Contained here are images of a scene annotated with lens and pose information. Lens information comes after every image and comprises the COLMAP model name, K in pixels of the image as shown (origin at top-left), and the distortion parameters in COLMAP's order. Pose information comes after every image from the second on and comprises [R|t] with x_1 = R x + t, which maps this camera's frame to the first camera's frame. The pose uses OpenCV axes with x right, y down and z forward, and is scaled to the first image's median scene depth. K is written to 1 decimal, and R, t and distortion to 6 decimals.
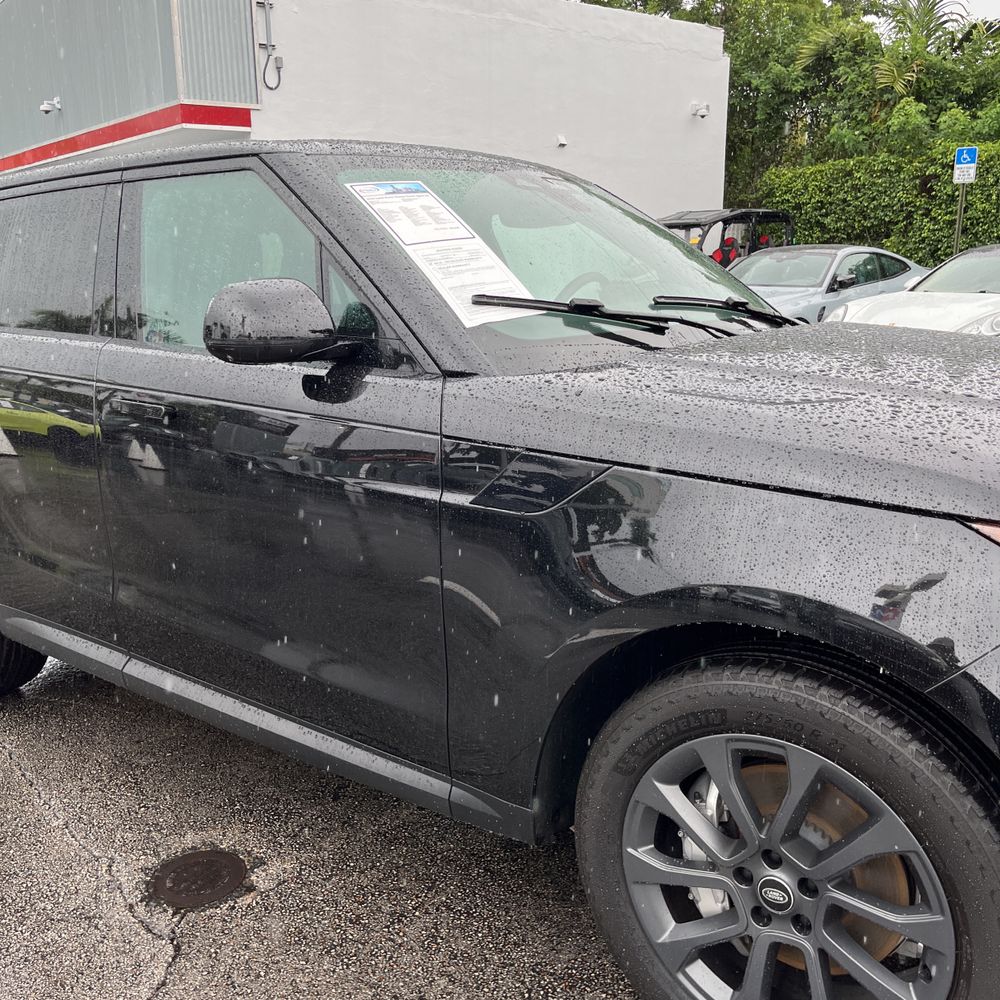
lens RADIAL K [[1016.7, 0, 499.1], [0, 1016.7, 483.4], [0, 0, 1]] dist [0.034457, -0.031586]
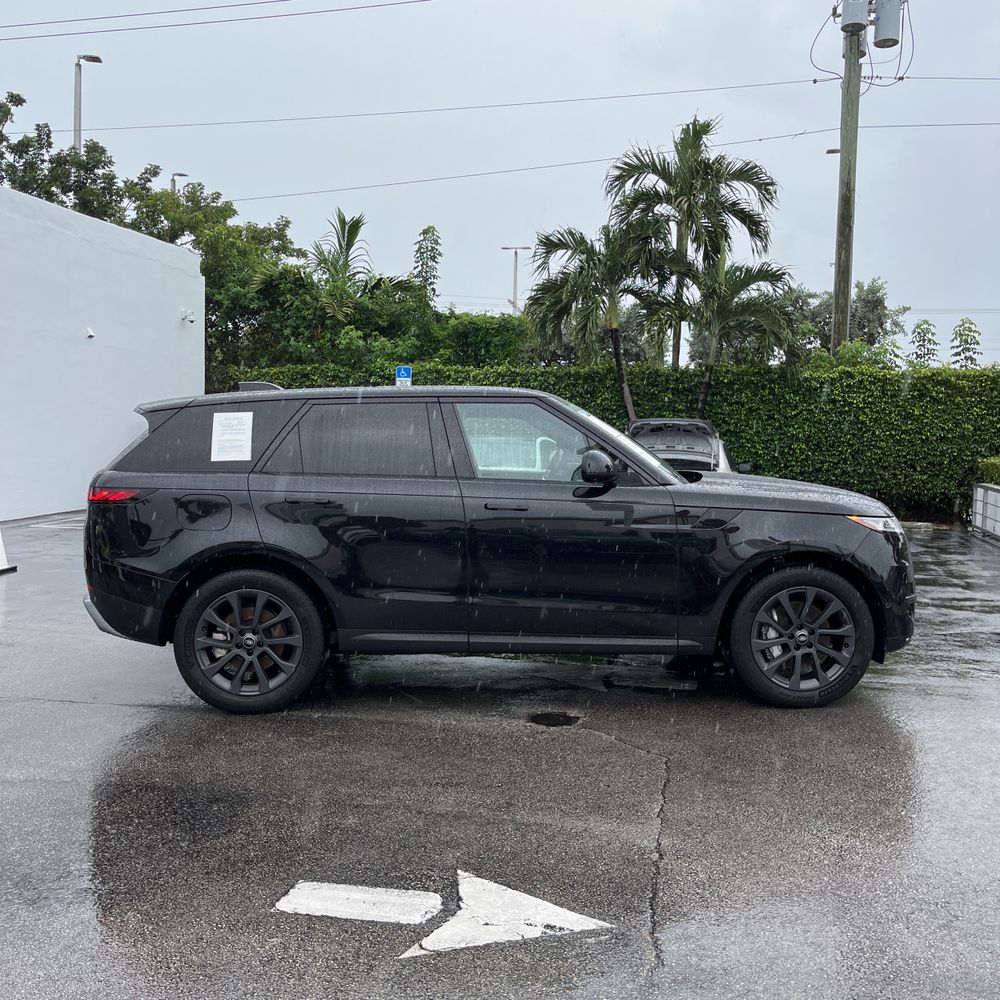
lens RADIAL K [[1005.9, 0, 494.4], [0, 1005.9, 486.1], [0, 0, 1]] dist [0.048614, -0.043707]
pose [[0.780186, -0.007133, 0.625506, -2.362082], [0.112138, 0.985332, -0.128631, 0.216333], [-0.615414, 0.170499, 0.769543, -0.898736]]
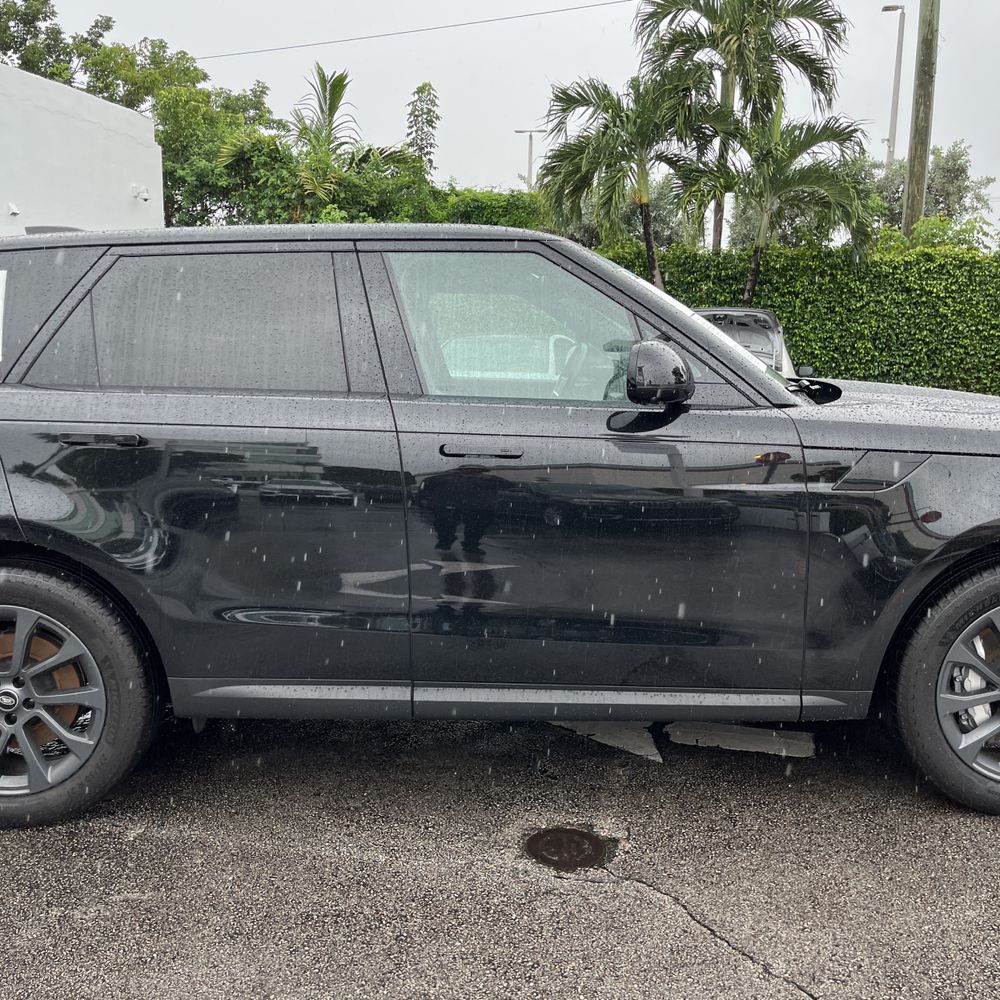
lens RADIAL K [[1005.1, 0, 495.1], [0, 1005.1, 490.3], [0, 0, 1]] dist [0.022969, 0.007163]
pose [[0.789816, -0.070052, 0.609330, -1.411802], [0.112845, 0.993094, -0.032099, 0.012039], [-0.602873, 0.094112, 0.792267, 0.136644]]
